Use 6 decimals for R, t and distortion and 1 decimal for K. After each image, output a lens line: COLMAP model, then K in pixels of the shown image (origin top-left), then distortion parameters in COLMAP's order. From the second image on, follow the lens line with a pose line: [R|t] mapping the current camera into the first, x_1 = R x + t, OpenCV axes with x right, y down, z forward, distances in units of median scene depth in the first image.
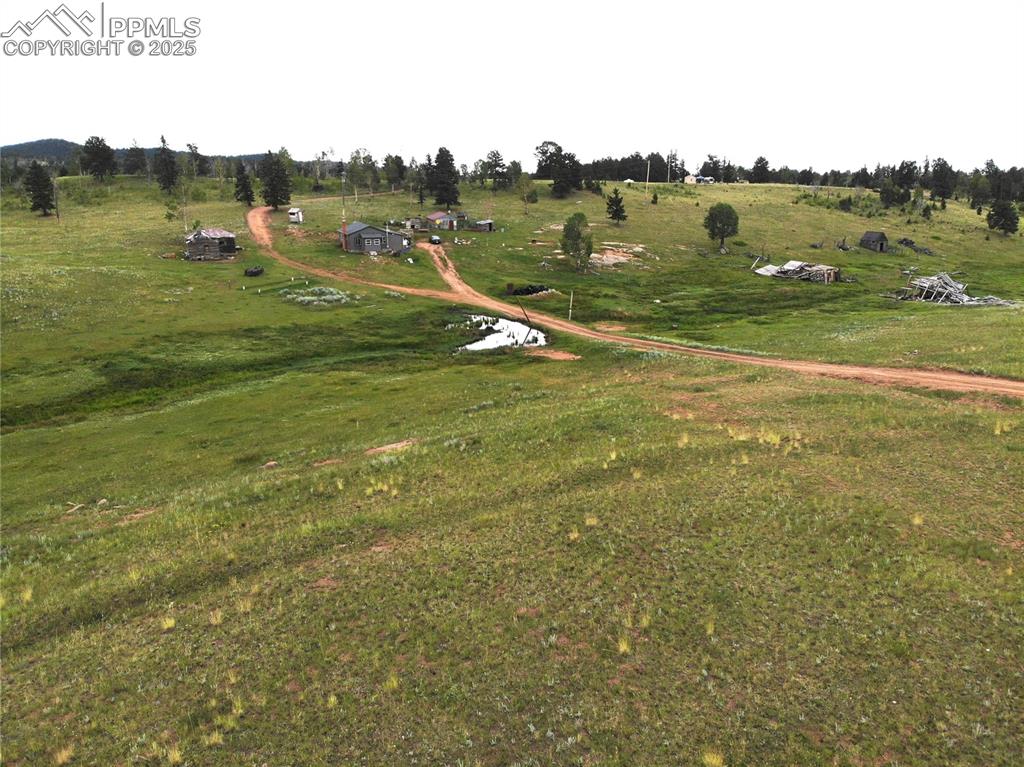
lens RADIAL K [[738.5, 0, 512.3], [0, 738.5, 401.2], [0, 0, 1]] dist [0.182959, -0.392481]
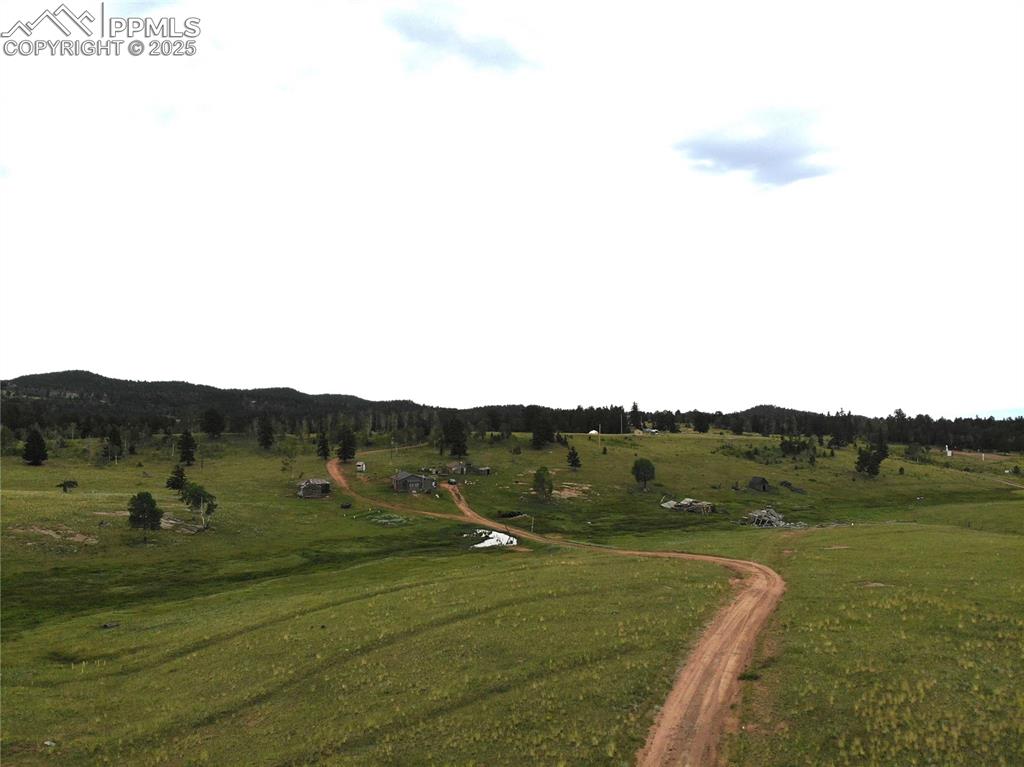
lens RADIAL K [[741.1, 0, 512.0], [0, 741.1, 383.5], [0, 0, 1]] dist [0.180856, -0.385339]
pose [[0.999981, 0.004965, 0.003571, 0.014942], [-0.003586, 0.948999, -0.315260, 0.081709], [-0.004954, 0.315241, 0.948999, -0.571932]]
